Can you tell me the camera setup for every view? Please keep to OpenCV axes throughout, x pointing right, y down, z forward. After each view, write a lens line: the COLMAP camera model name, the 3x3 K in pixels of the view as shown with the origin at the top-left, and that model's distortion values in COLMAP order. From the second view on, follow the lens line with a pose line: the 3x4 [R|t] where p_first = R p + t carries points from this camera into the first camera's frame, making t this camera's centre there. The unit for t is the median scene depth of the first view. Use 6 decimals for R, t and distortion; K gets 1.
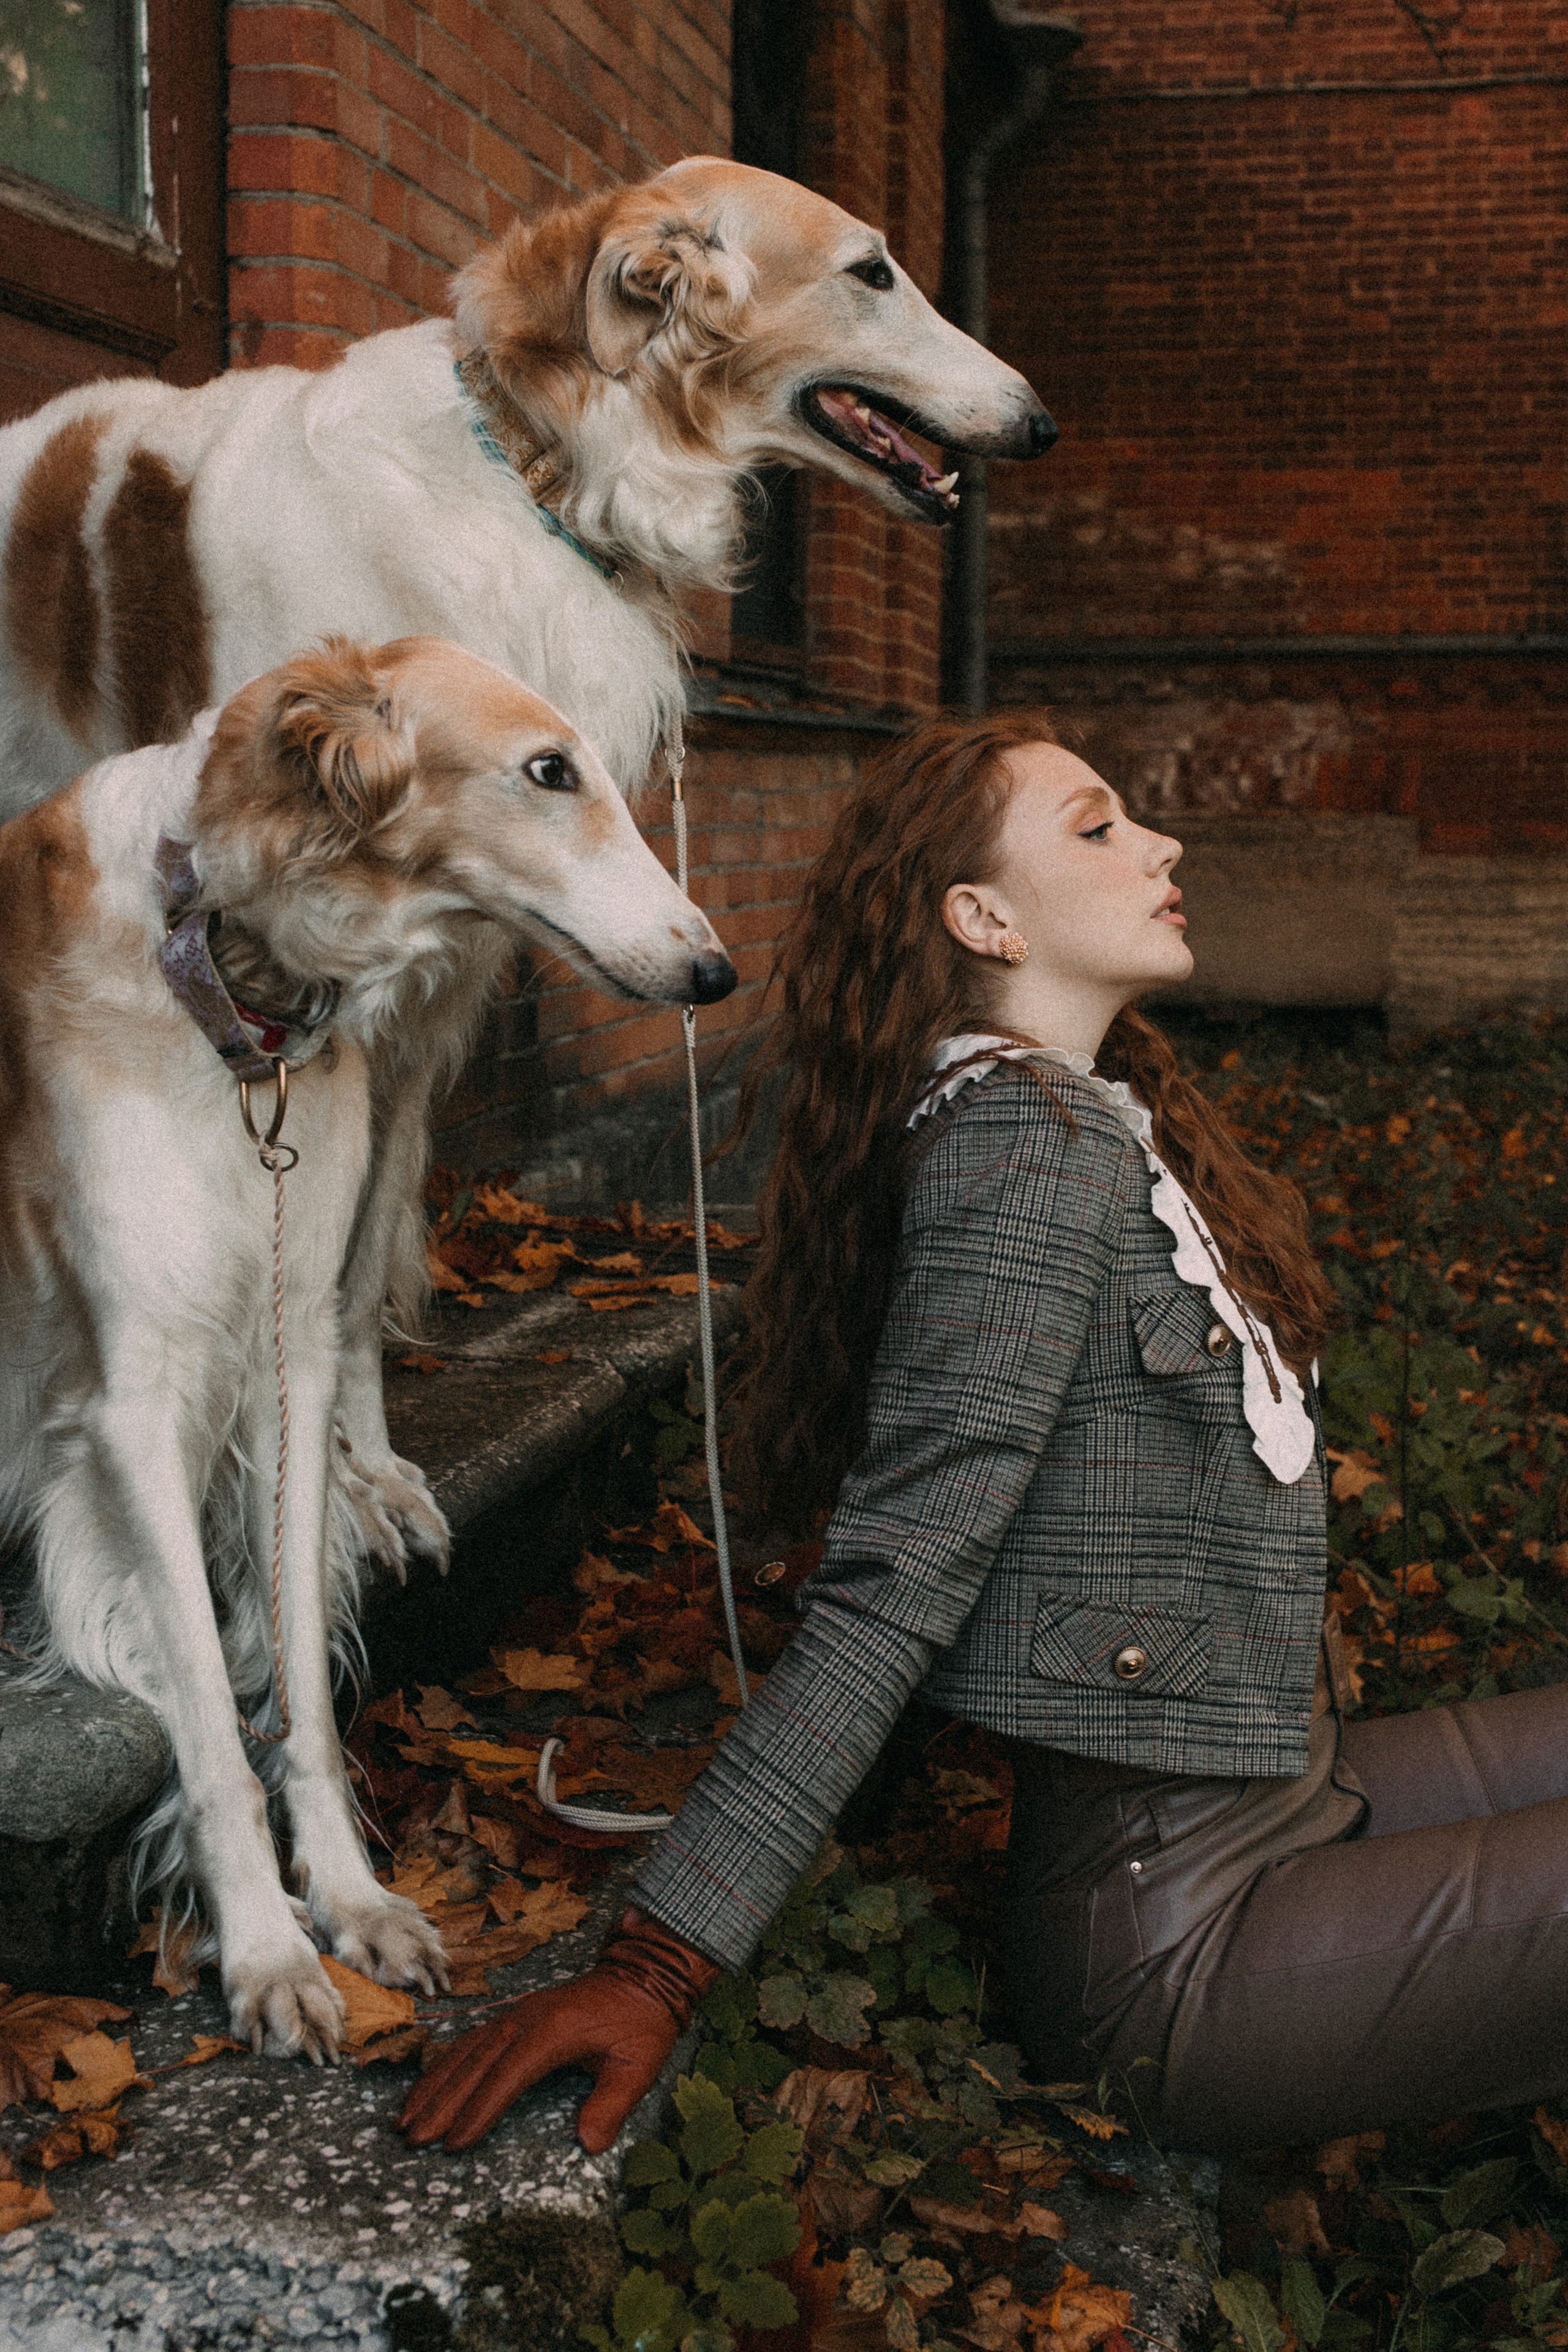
lens RADIAL K [[2680.7, 0, 839.1], [0, 2680.7, 1067.6], [0, 0, 1]] dist [-0.012263, 0.007806]
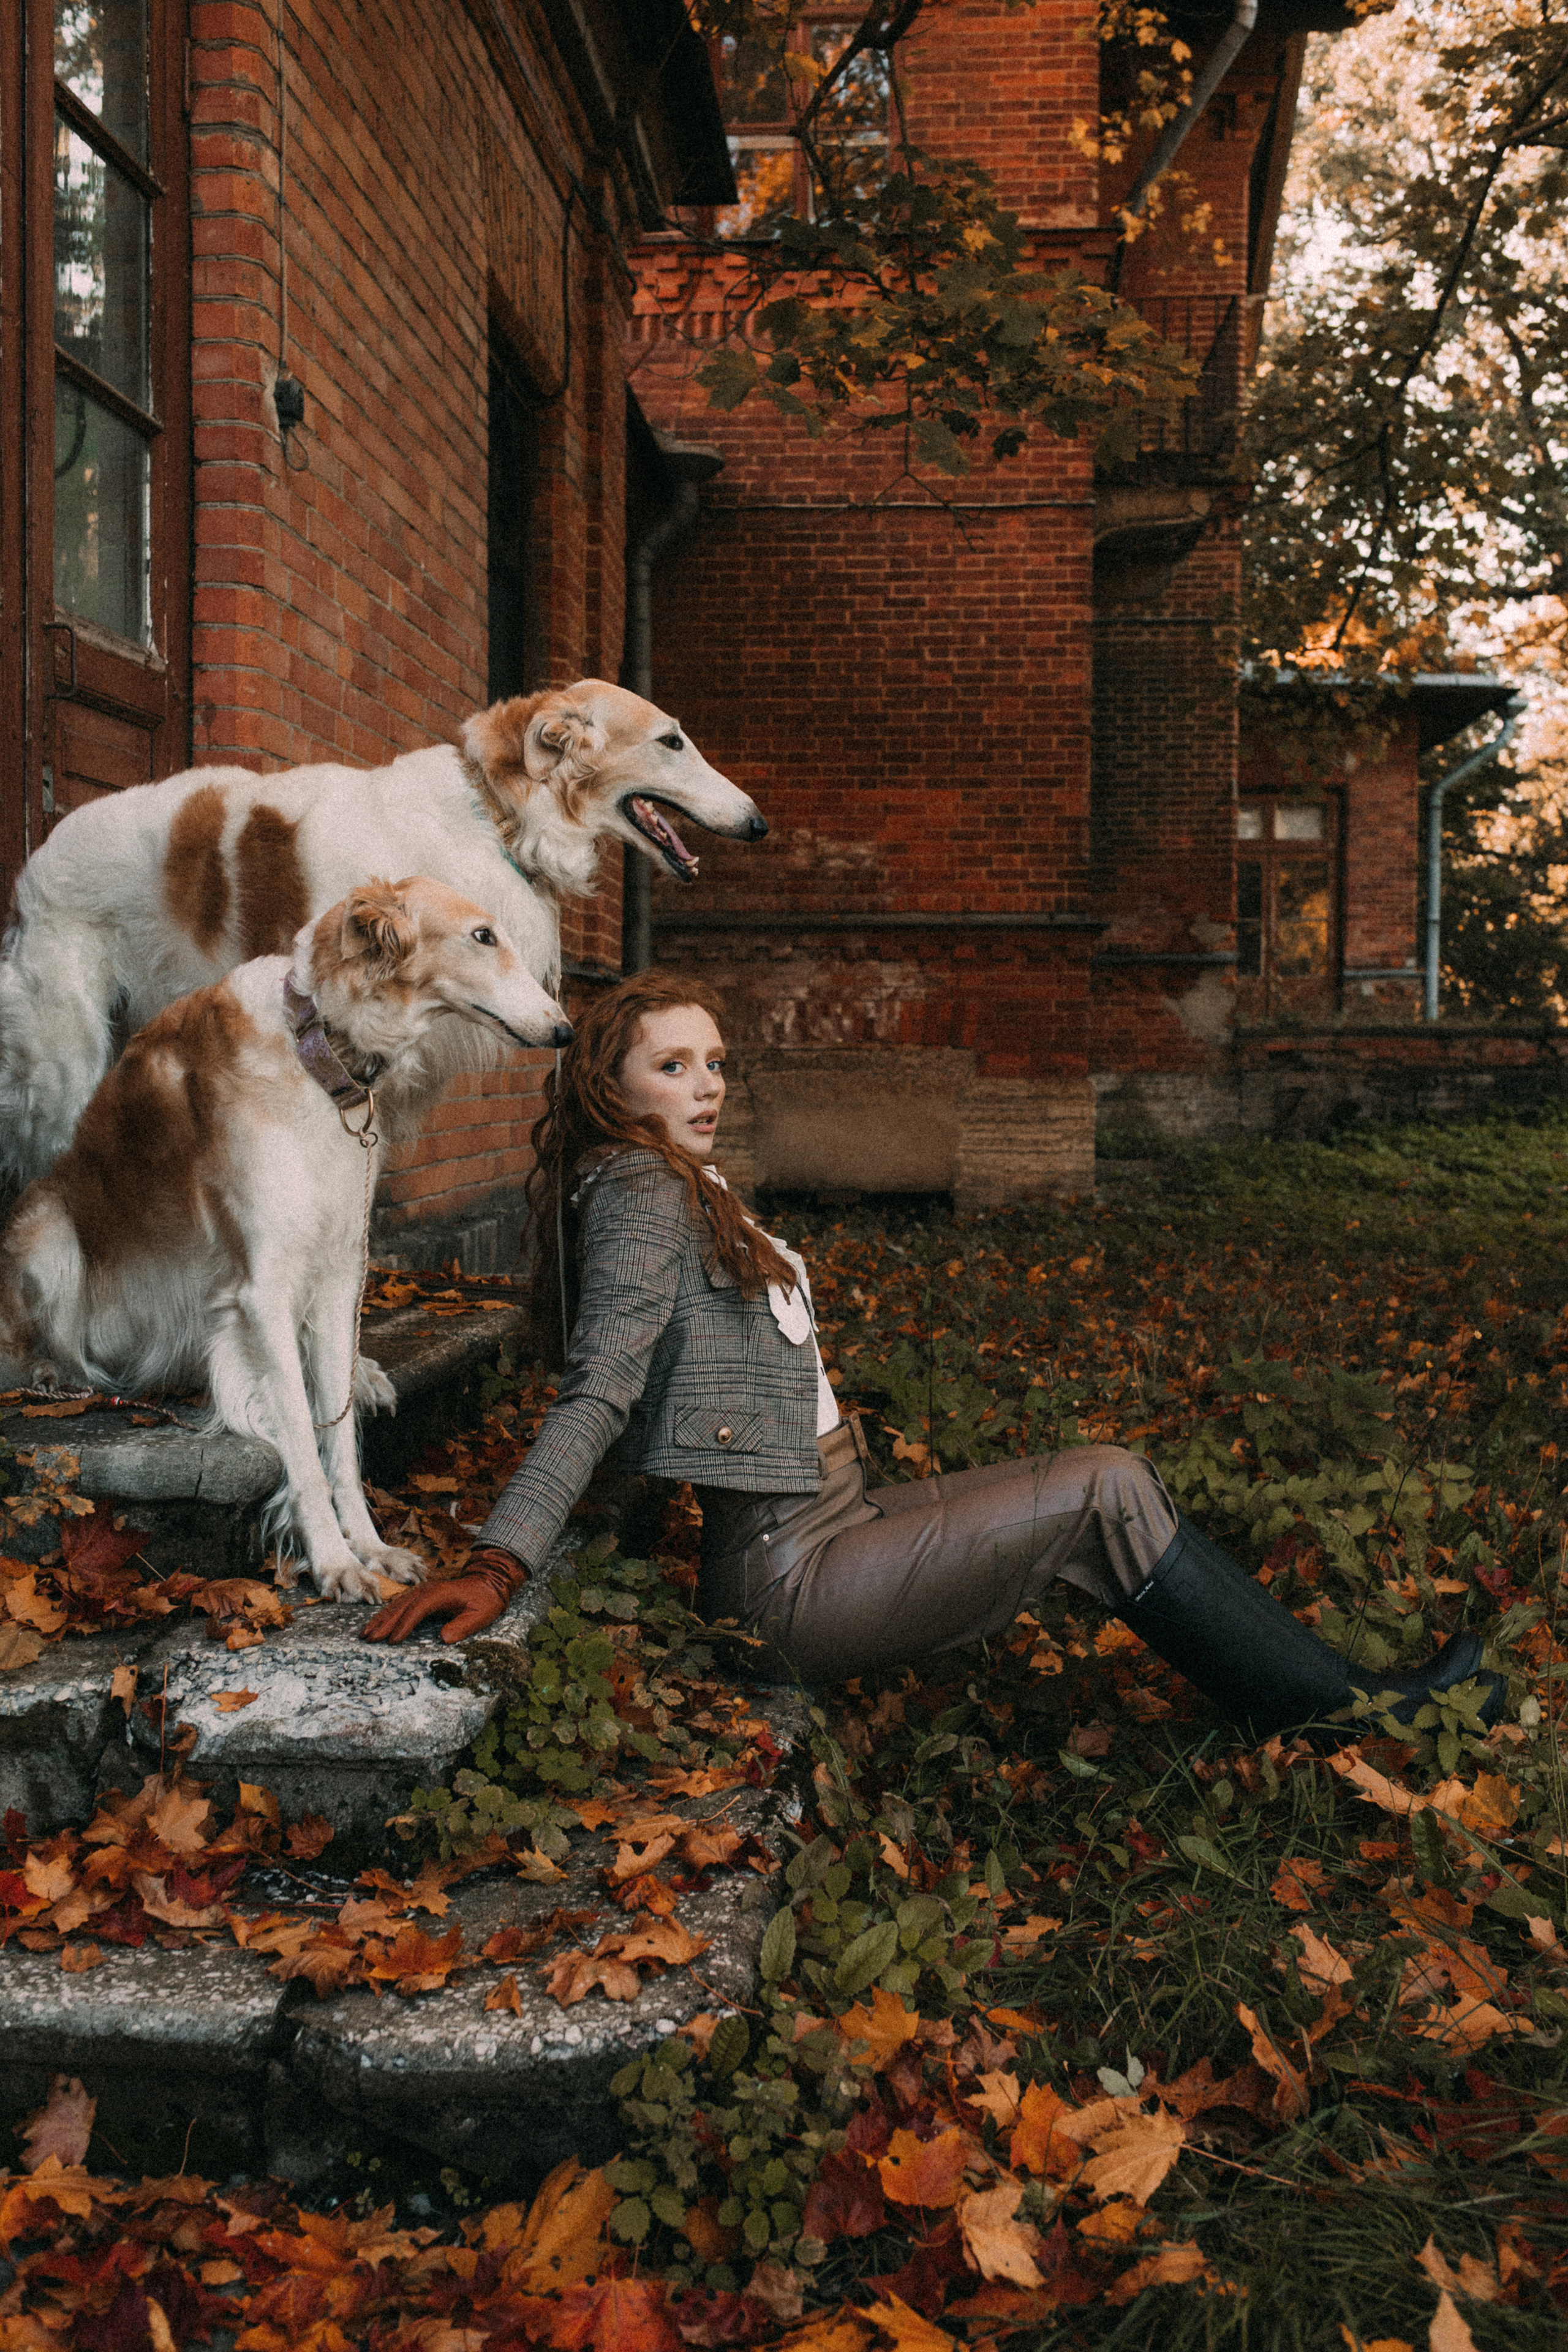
lens RADIAL K [[2259.8, 0, 719.0], [0, 2259.8, 1177.4], [0, 0, 1]] dist [-0.009372, -0.017078]
pose [[0.995914, 0.001381, 0.090292, -0.039929], [0.002411, 0.999120, -0.041875, 0.055981], [-0.090270, 0.041922, 0.995035, -0.339396]]
